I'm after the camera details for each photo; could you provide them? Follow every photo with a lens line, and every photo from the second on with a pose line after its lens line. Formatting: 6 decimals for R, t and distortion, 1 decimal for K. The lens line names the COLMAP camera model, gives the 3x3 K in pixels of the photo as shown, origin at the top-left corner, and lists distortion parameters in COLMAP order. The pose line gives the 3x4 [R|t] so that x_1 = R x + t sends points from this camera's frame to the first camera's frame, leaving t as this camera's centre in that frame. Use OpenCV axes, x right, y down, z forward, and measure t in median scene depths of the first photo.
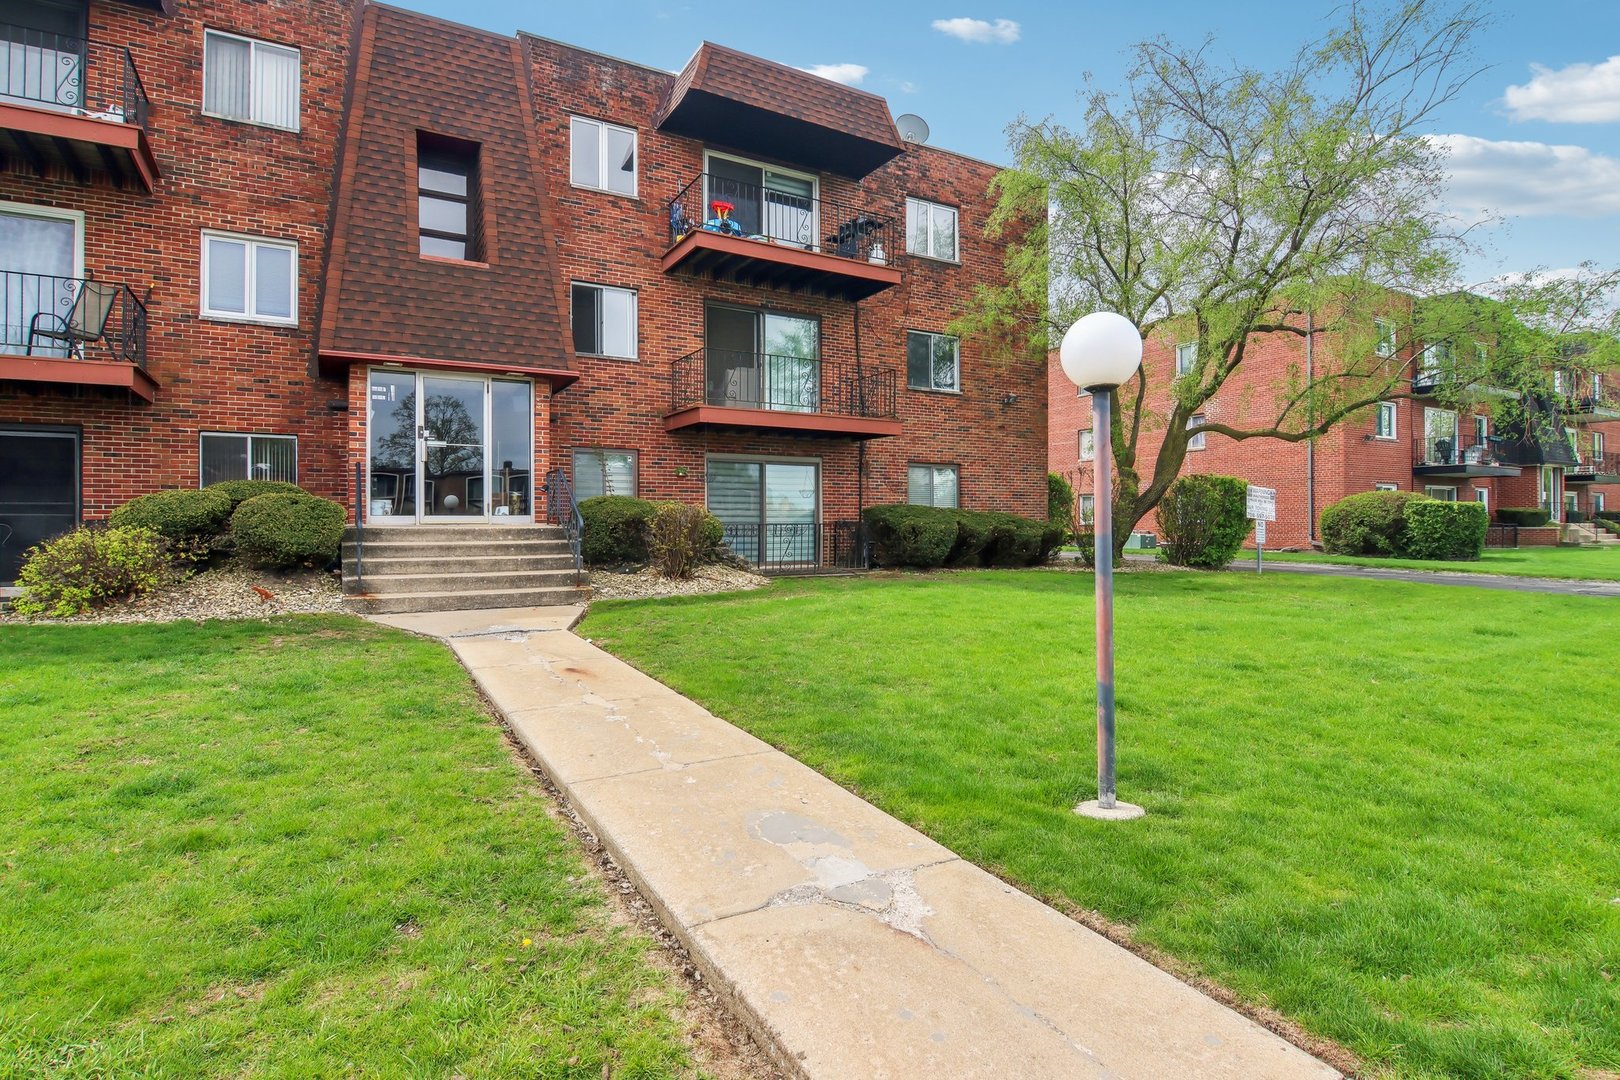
lens RADIAL K [[807.6, 0, 797.9], [0, 807.6, 539.9], [0, 0, 1]] dist [-0.013355, -0.000918]
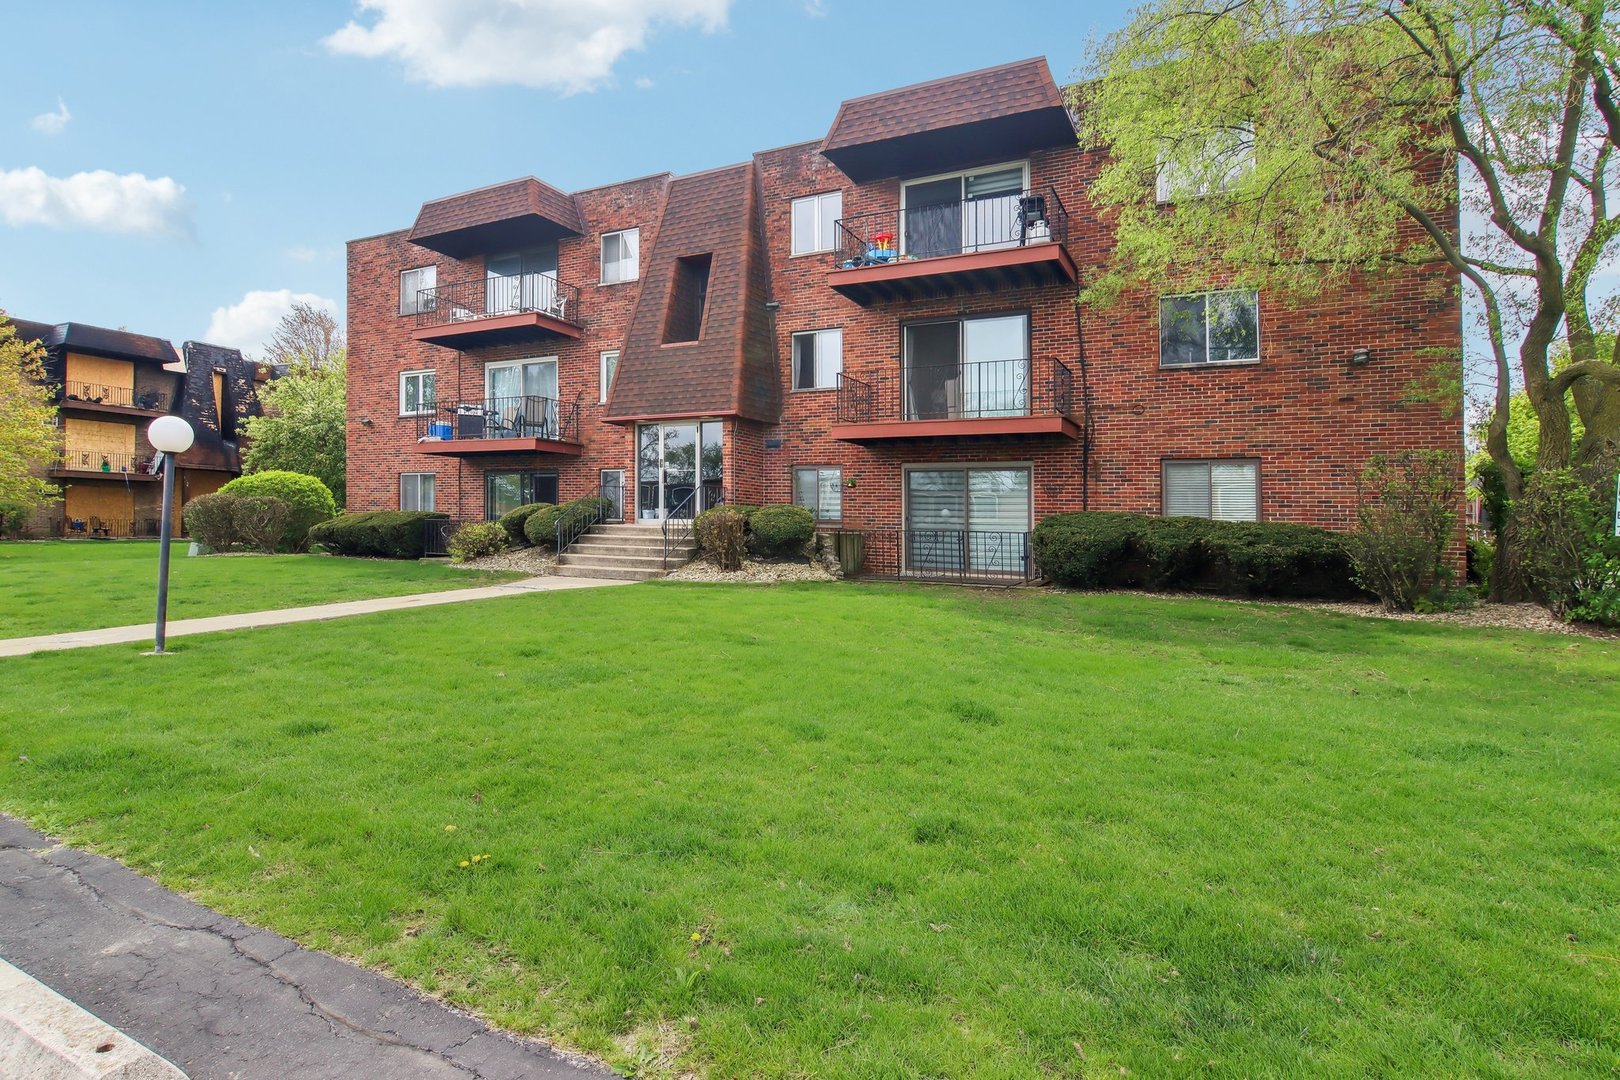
lens RADIAL K [[840.5, 0, 803.9], [0, 840.5, 544.1], [0, 0, 1]] dist [-0.001242, 0.000569]
pose [[0.547916, 0.030100, -0.835991, 0.829777], [-0.038310, 0.999207, 0.010868, -0.009025], [0.835655, 0.026072, 0.548635, 0.309016]]
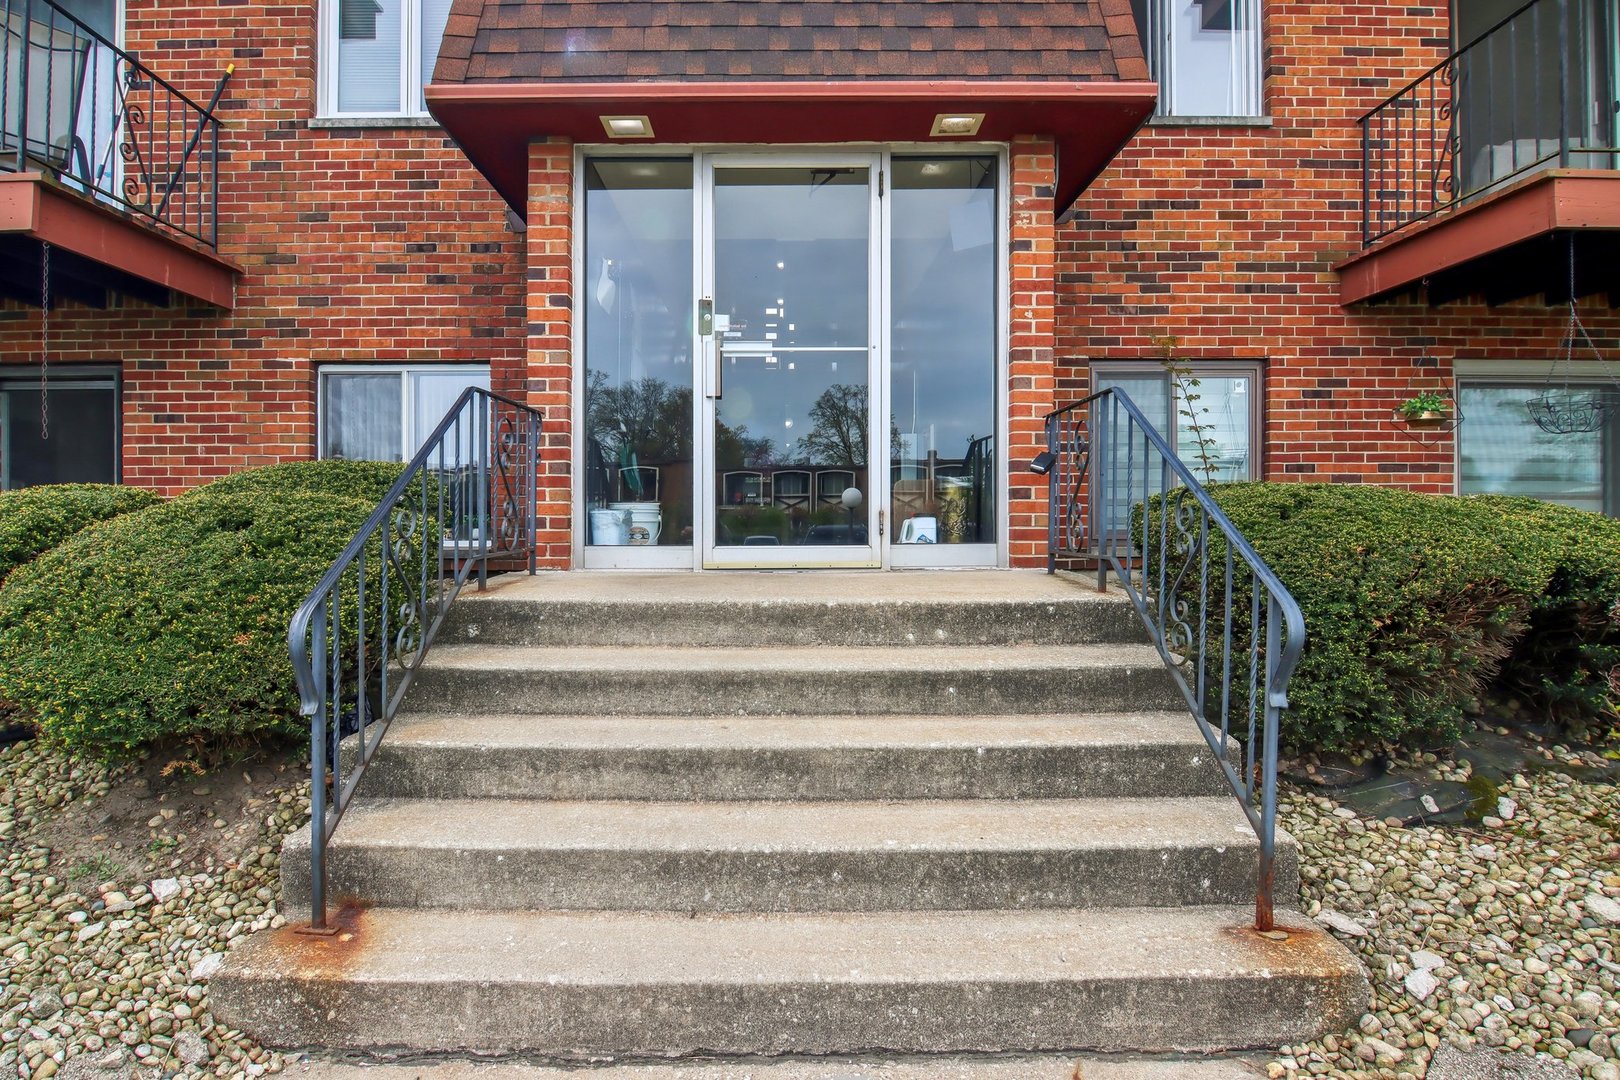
lens RADIAL K [[846.3, 0, 777.3], [0, 846.3, 507.0], [0, 0, 1]] dist [-0.018493, -0.000859]
pose [[0.864947, -0.004756, -0.501841, -0.209279], [-0.009763, 0.999606, -0.026299, -0.032332], [0.501769, 0.027647, 0.864560, 0.578905]]
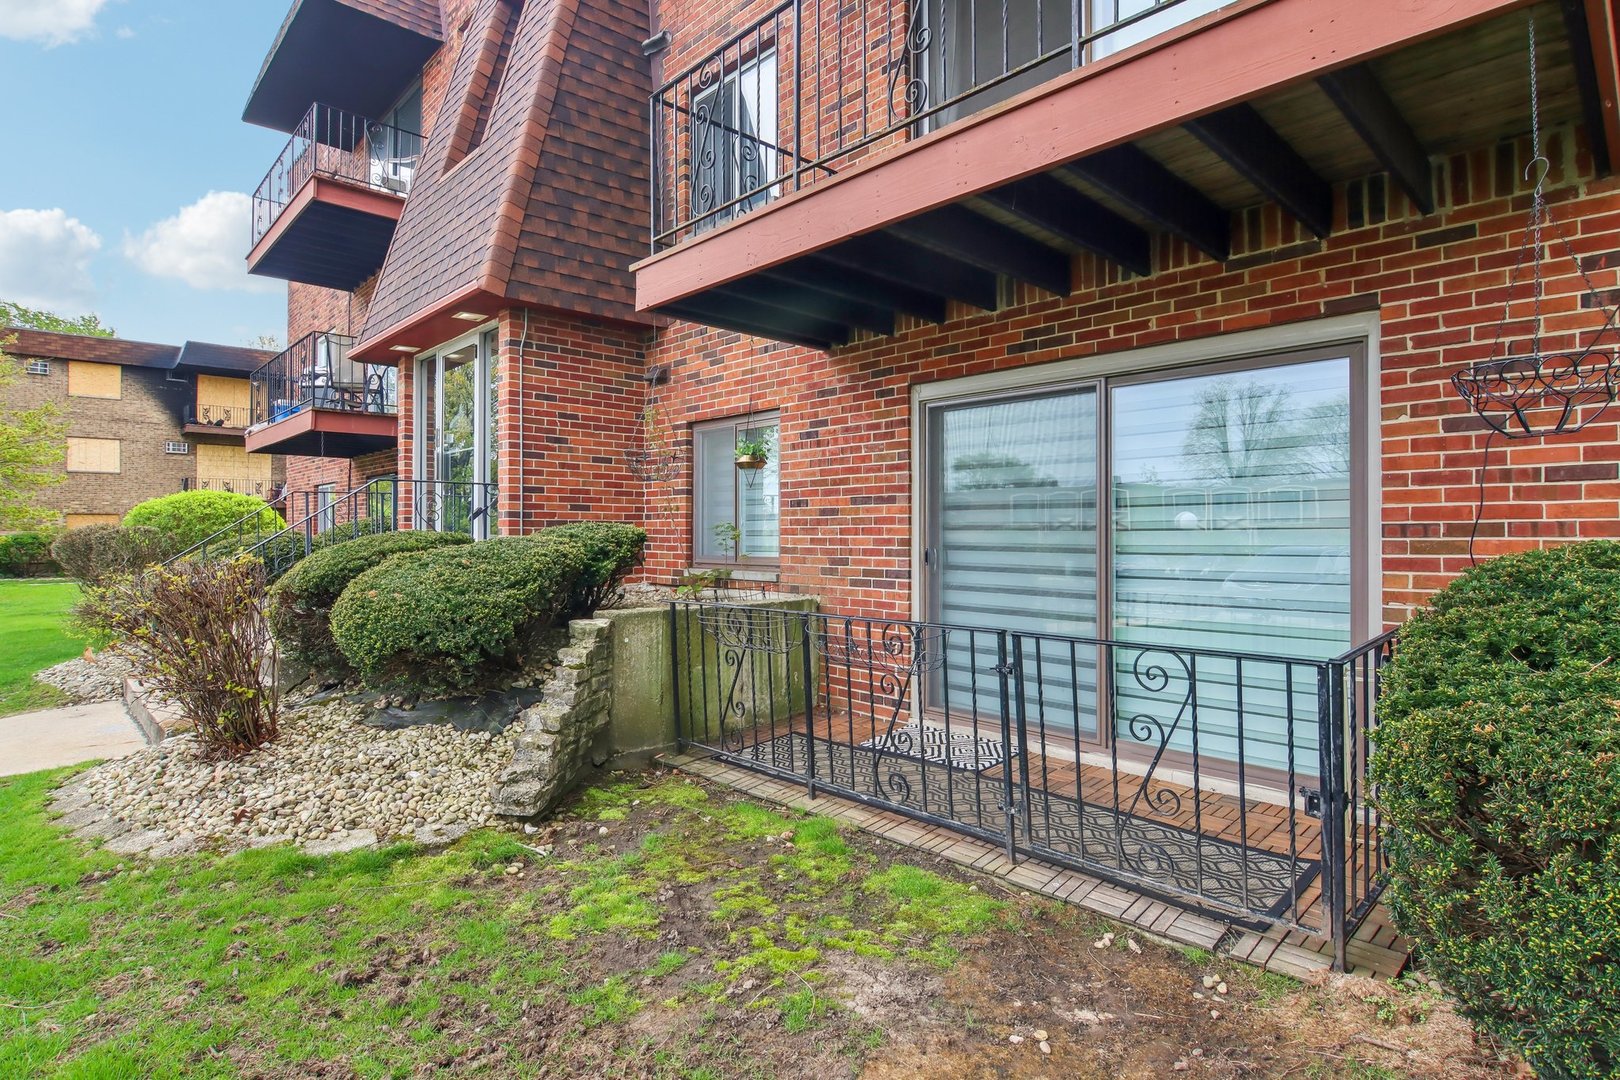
lens RADIAL K [[825.6, 0, 814.9], [0, 825.6, 521.7], [0, 0, 1]] dist [0.000898, 0.000868]
pose [[0.230200, -0.016221, -0.973008, 0.246324], [-0.029189, 0.999296, -0.023564, -0.044406], [0.972705, 0.033826, 0.229565, 0.971303]]
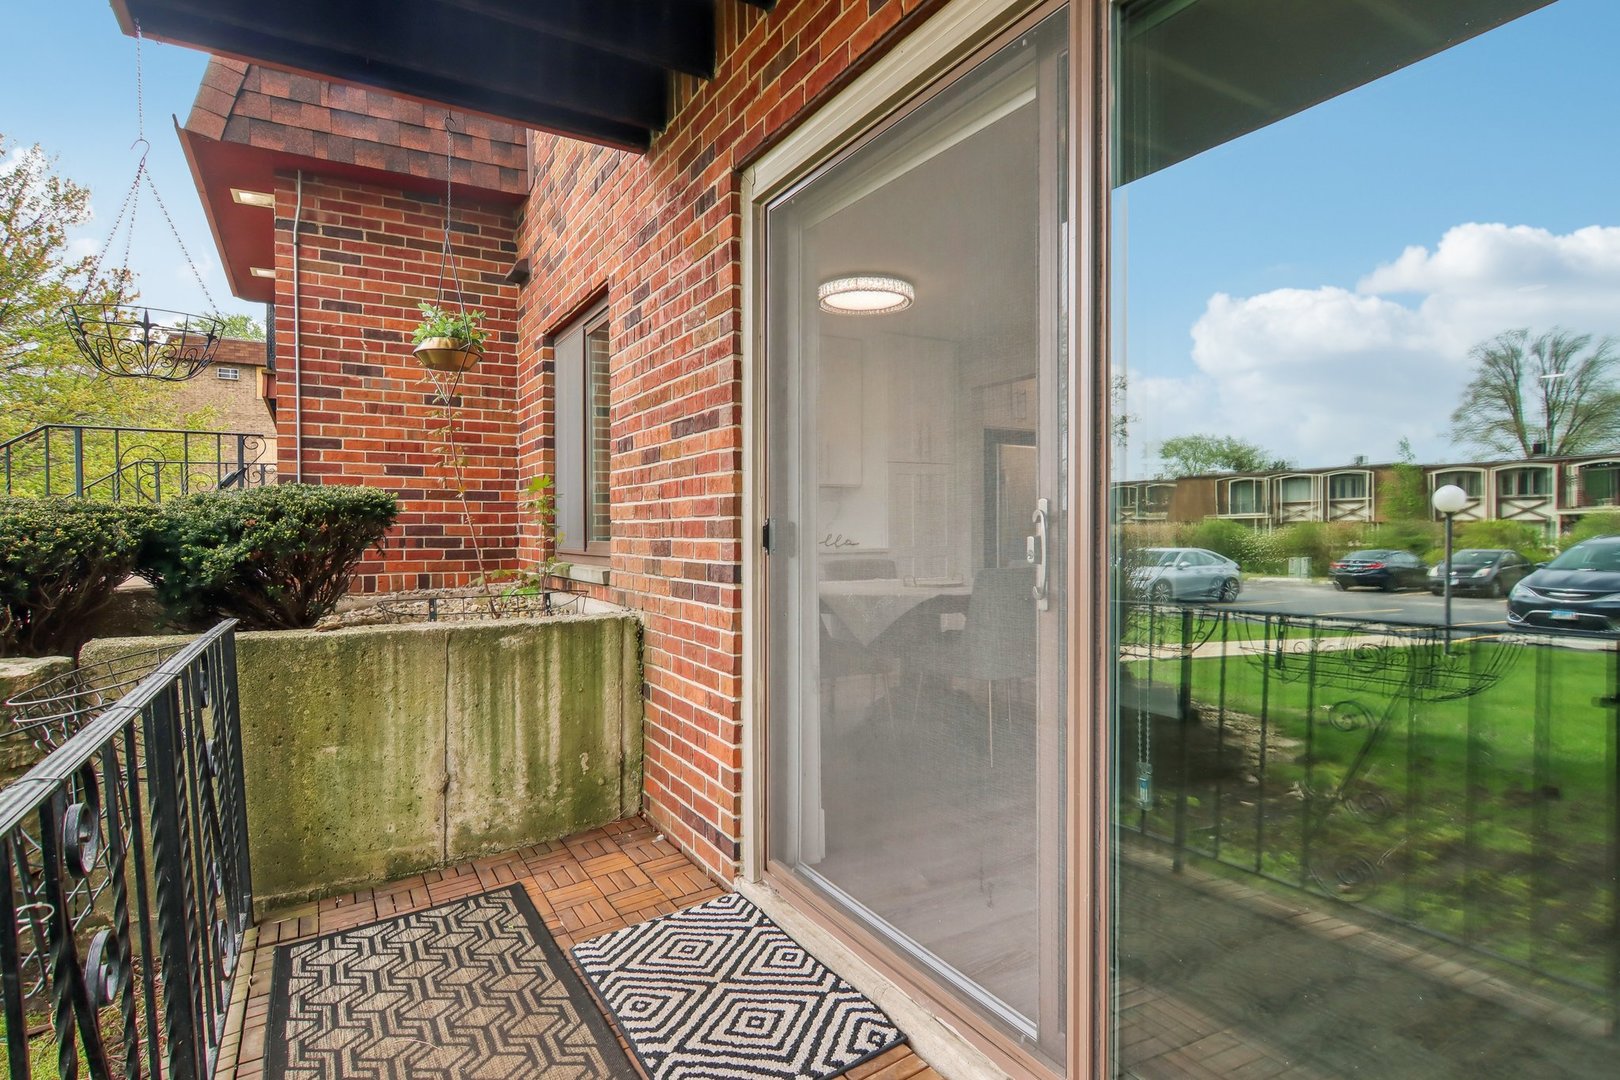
lens RADIAL K [[840.8, 0, 808.1], [0, 840.8, 532.7], [0, 0, 1]] dist [0.004250, 0.000542]
pose [[-0.003999, 0.001317, -0.999991, 0.062185], [-0.027671, 0.999616, 0.001427, -0.039925], [0.999609, 0.027676, -0.003961, 1.123322]]
